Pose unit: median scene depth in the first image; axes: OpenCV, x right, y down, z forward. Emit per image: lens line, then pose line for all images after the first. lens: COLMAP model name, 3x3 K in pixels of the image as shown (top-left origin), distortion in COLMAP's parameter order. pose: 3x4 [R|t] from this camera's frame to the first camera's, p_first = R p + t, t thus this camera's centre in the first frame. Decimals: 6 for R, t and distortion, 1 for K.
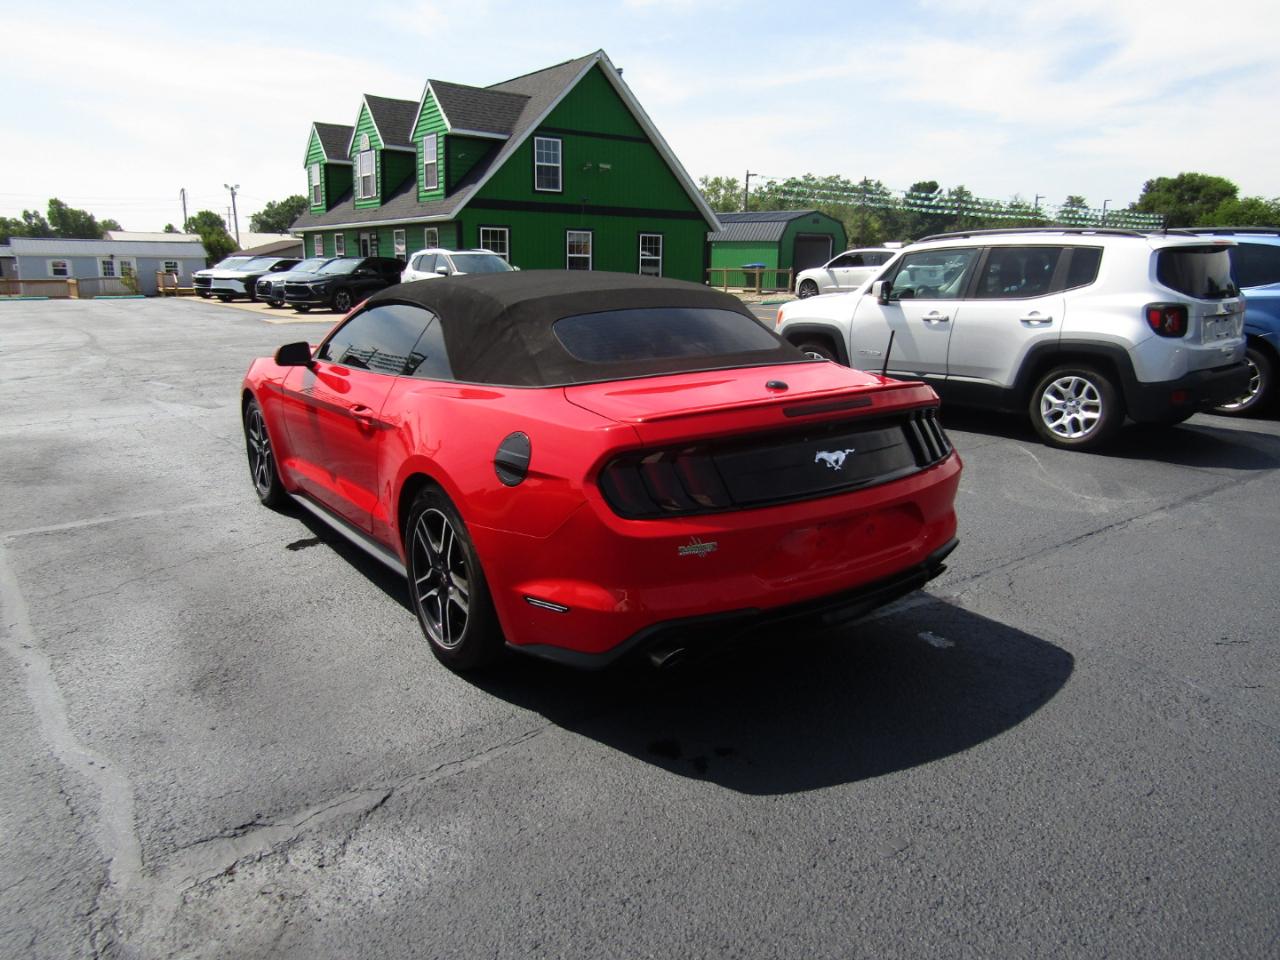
lens RADIAL K [[899.9, 0, 640.3], [0, 899.9, 487.5], [0, 0, 1]] dist [-0.006300, -0.004560]
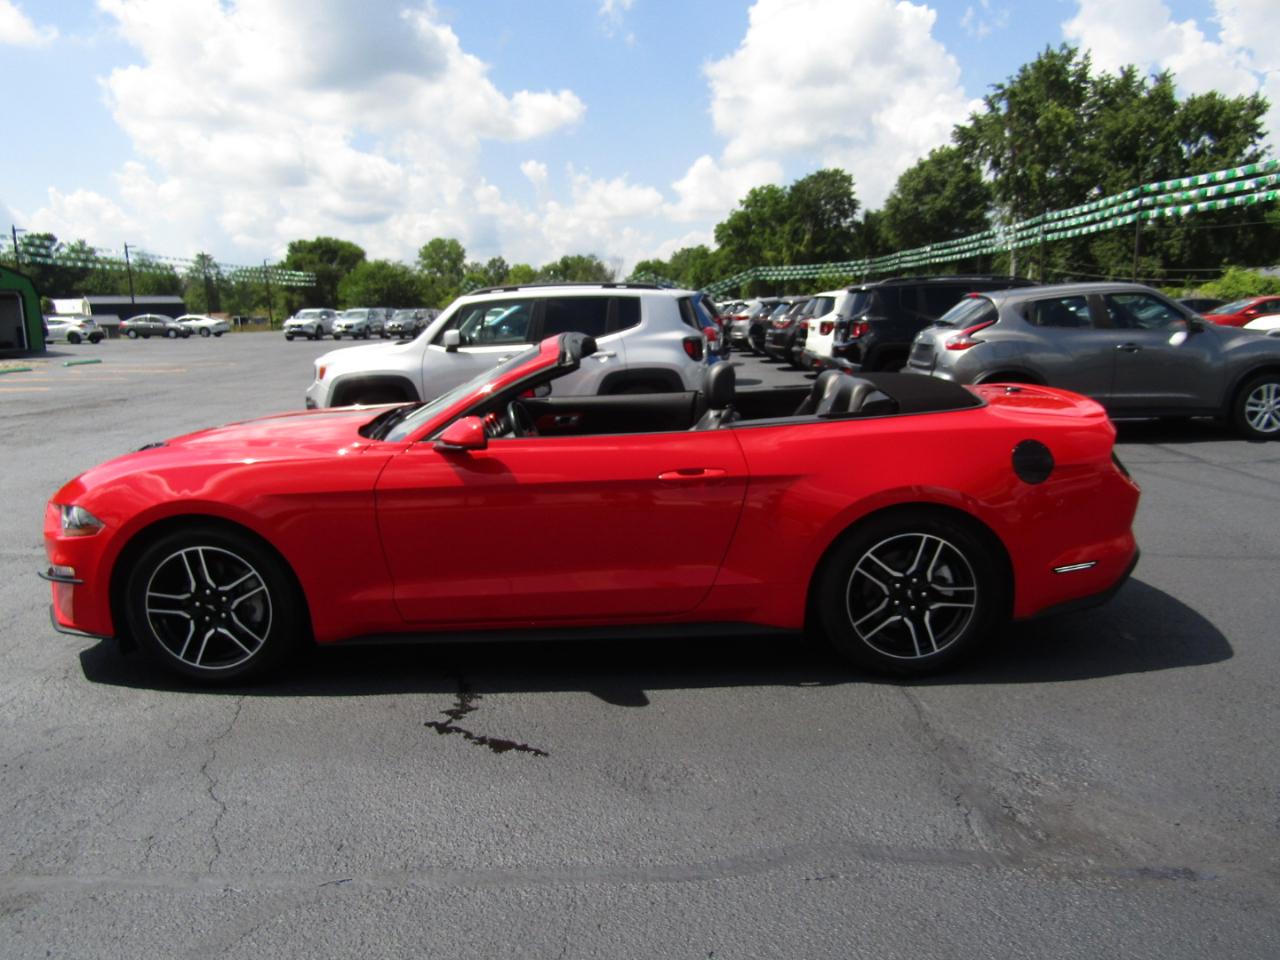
lens RADIAL K [[899.9, 0, 650.9], [0, 899.9, 489.8], [0, 0, 1]] dist [-0.006300, -0.004560]
pose [[0.620637, -0.169561, 0.765545, -0.142730], [0.213619, 0.975971, 0.042985, -0.010877], [-0.754438, 0.136856, 0.641945, 0.041730]]
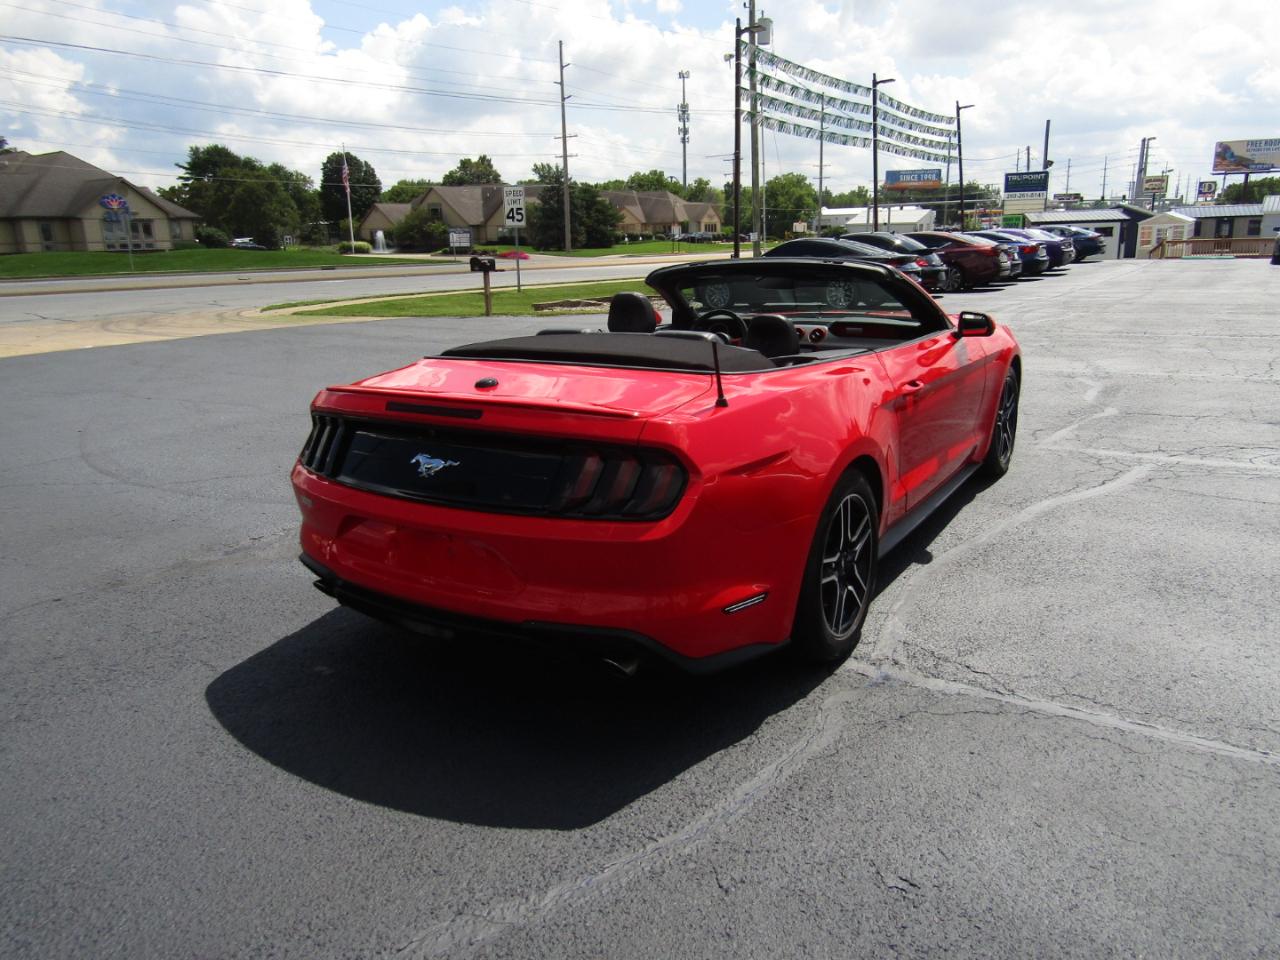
lens RADIAL K [[899.9, 0, 638.5], [0, 899.9, 480.5], [0, 0, 1]] dist [-0.006300, -0.004560]
pose [[0.307384, 0.231803, -0.922921, 0.146551], [-0.196833, 0.964390, 0.176662, -0.020944], [0.931006, 0.127358, 0.342064, 0.084774]]
